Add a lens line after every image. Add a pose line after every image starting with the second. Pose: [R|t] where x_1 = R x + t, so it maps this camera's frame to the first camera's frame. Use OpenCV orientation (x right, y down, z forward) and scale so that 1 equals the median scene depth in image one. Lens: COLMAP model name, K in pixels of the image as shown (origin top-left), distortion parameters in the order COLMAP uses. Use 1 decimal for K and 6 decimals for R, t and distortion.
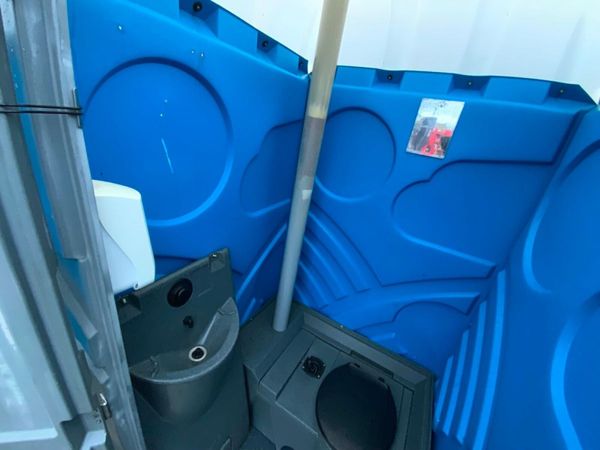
lens RADIAL K [[243.1, 0, 300.1], [0, 243.1, 225.4], [0, 0, 1]] dist [-0.000950, -0.000575]
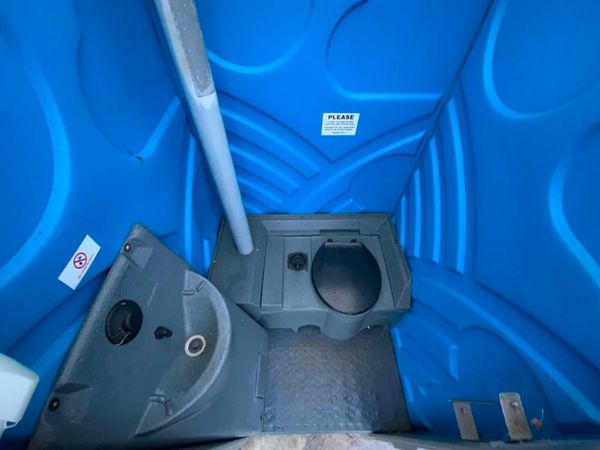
lens RADIAL K [[243.1, 0, 300.1], [0, 243.1, 225.4], [0, 0, 1]] dist [-0.000950, -0.000575]
pose [[0.852644, -0.483997, 0.196835, -0.065914], [0.316470, 0.778151, 0.542520, -0.114153], [-0.415746, -0.400284, 0.816657, 0.260937]]
